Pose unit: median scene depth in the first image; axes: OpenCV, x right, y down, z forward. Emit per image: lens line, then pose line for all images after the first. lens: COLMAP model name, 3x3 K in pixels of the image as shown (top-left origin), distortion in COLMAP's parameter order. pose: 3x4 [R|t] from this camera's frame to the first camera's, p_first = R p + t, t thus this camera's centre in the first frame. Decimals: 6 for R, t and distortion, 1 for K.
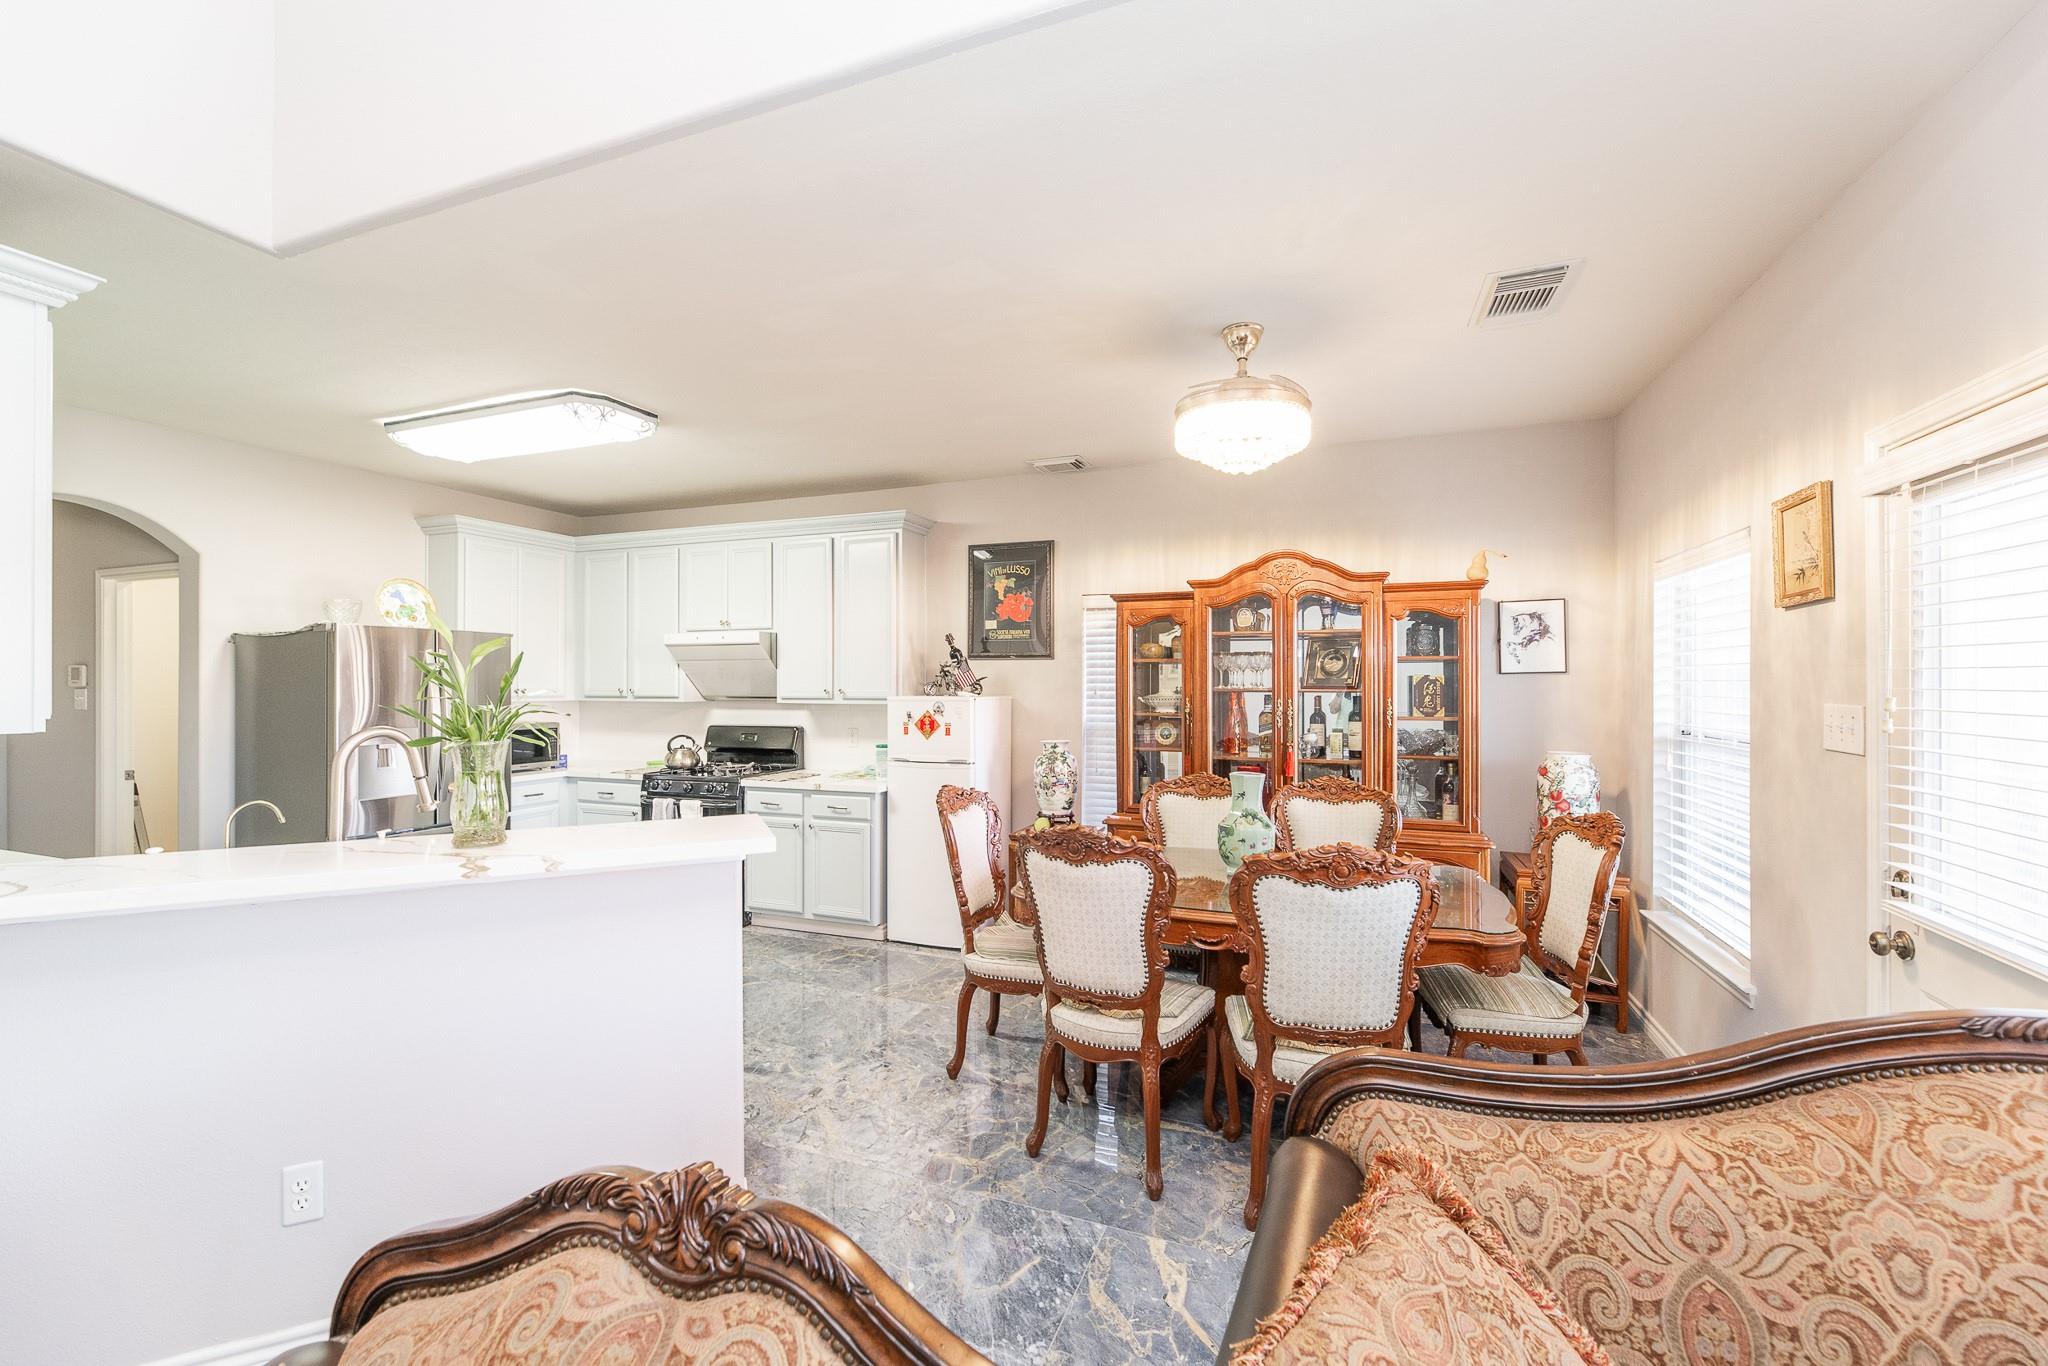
lens RADIAL K [[820.6, 0, 1037.8], [0, 820.6, 679.8], [0, 0, 1]] dist [0.003361, -0.000723]
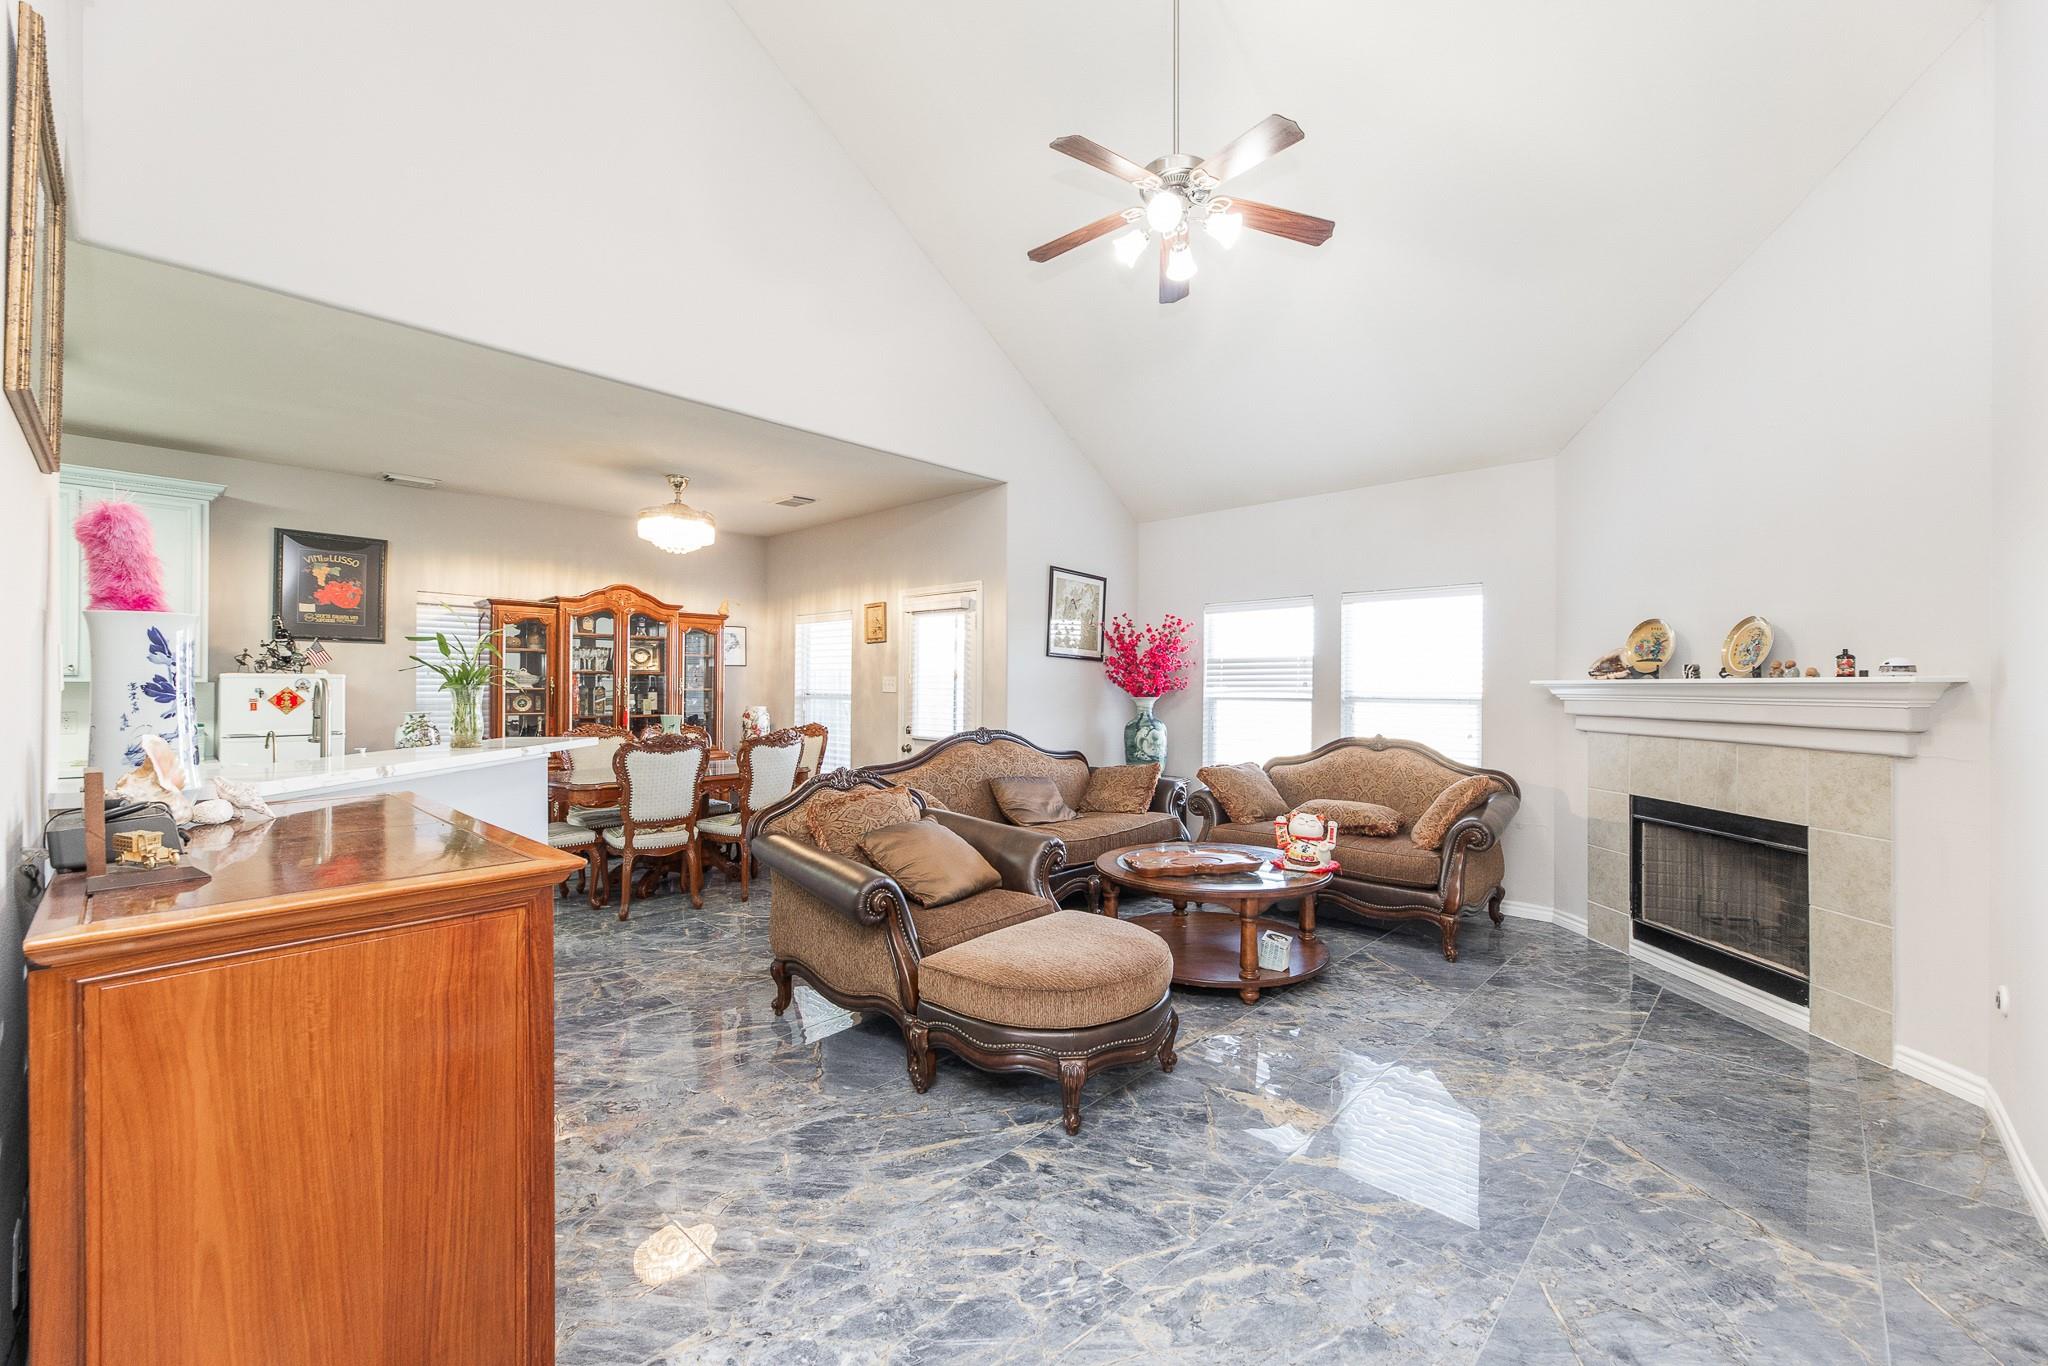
lens RADIAL K [[820.6, 0, 1039.1], [0, 820.6, 683.4], [0, 0, 1]] dist [0.003361, -0.000723]
pose [[0.370641, 0.005527, 0.928760, -0.759166], [-0.009390, 0.999953, -0.002204, 0.026218], [-0.928729, -0.007904, 0.370675, -0.296706]]
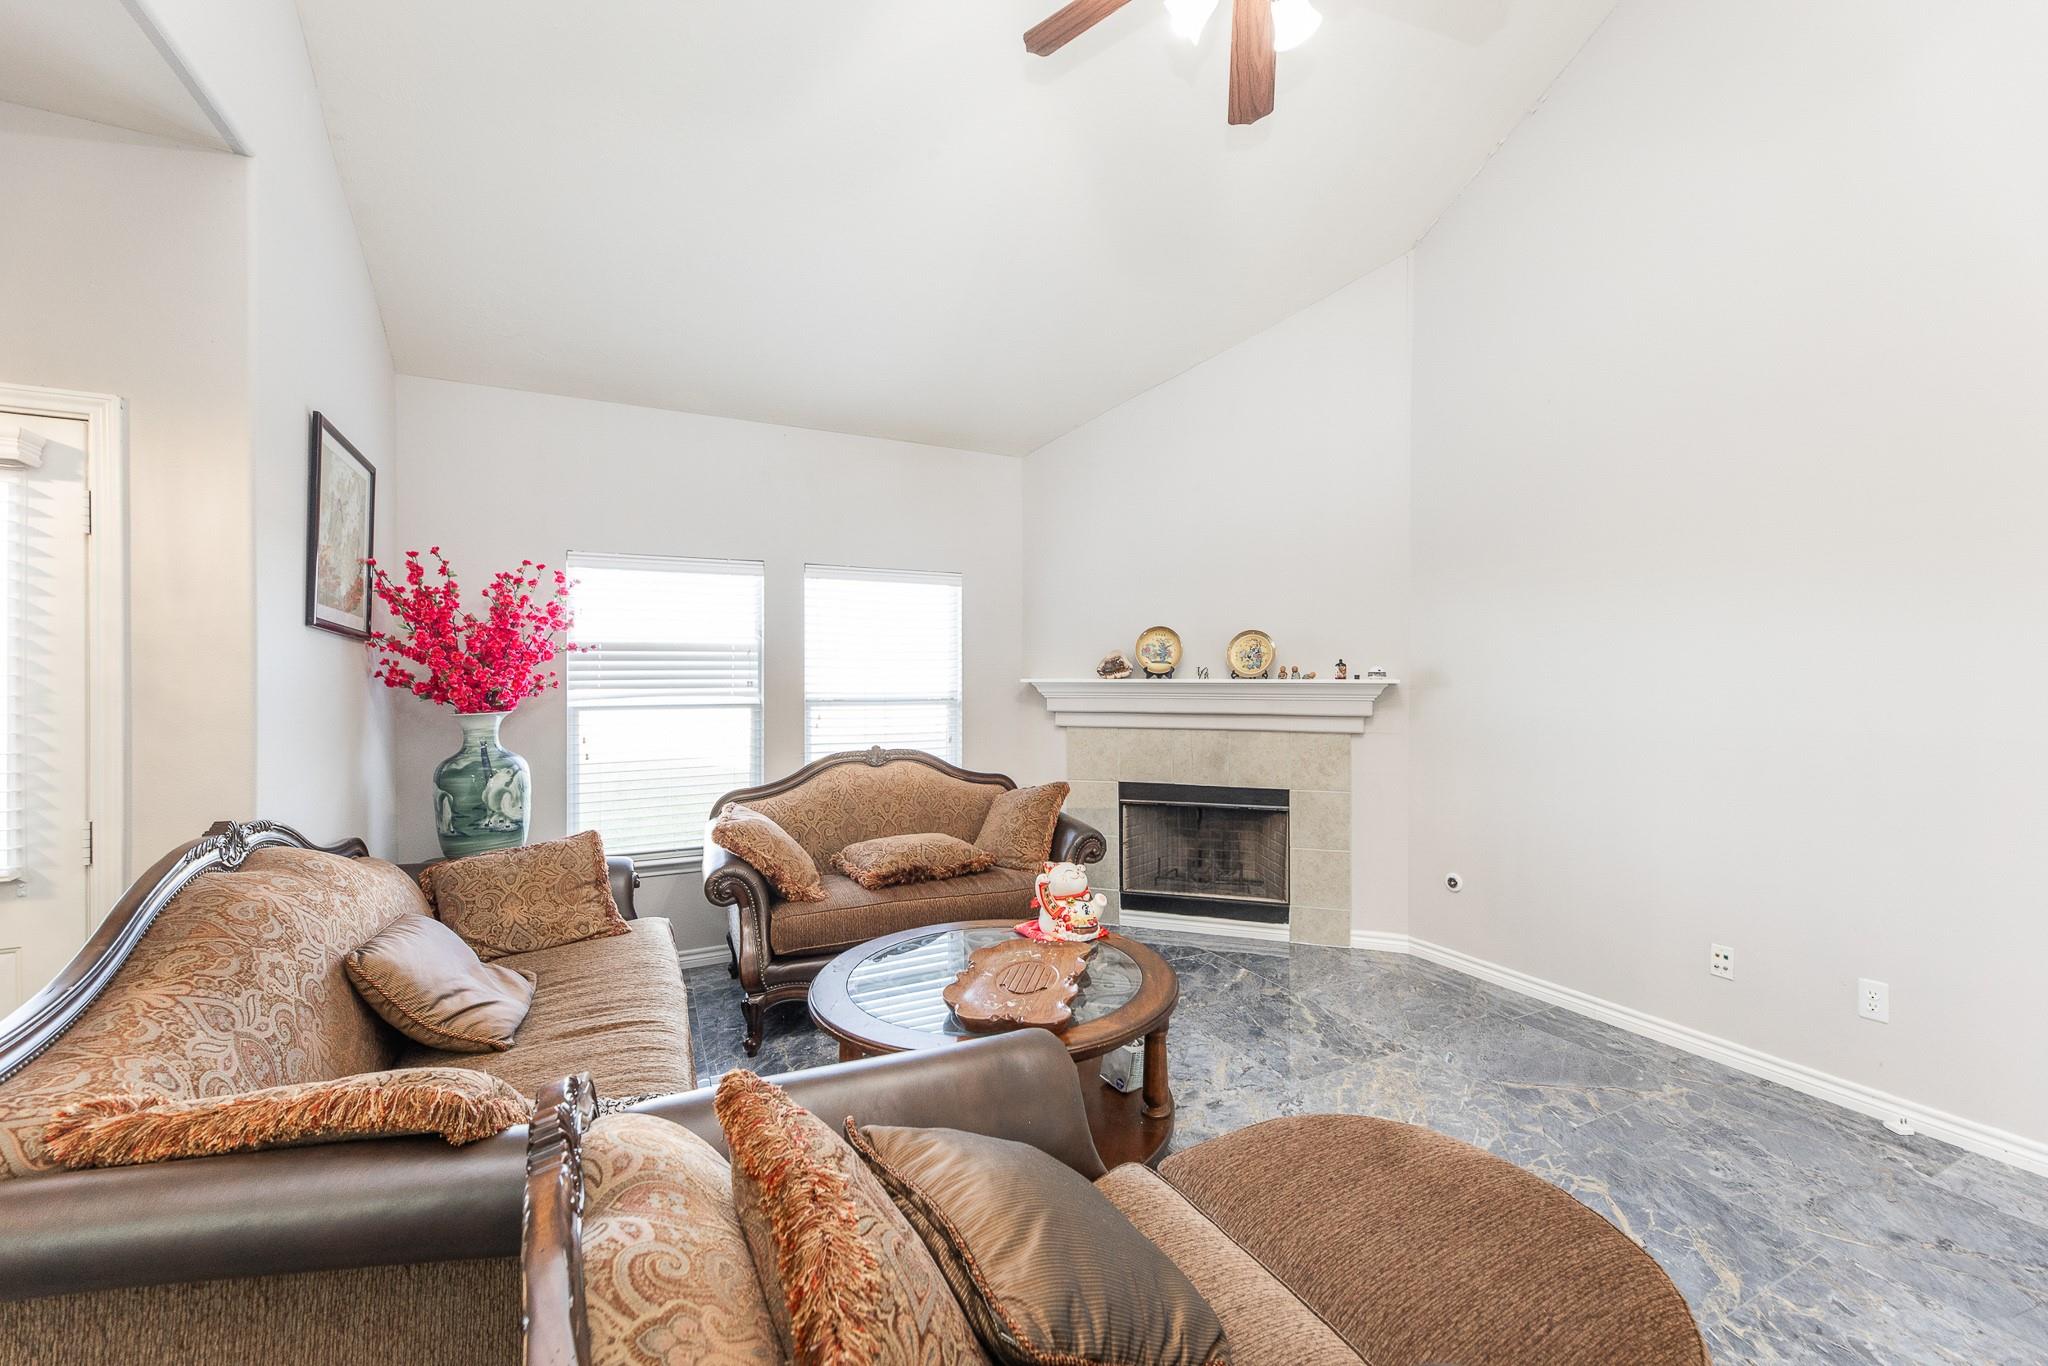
lens RADIAL K [[820.6, 0, 1038.6], [0, 820.6, 680.4], [0, 0, 1]] dist [0.003361, -0.000723]
pose [[-0.742790, -0.004343, 0.669510, -0.275830], [-0.002946, 0.999990, 0.003218, 0.013079], [-0.669518, 0.000418, -0.742796, 0.248739]]
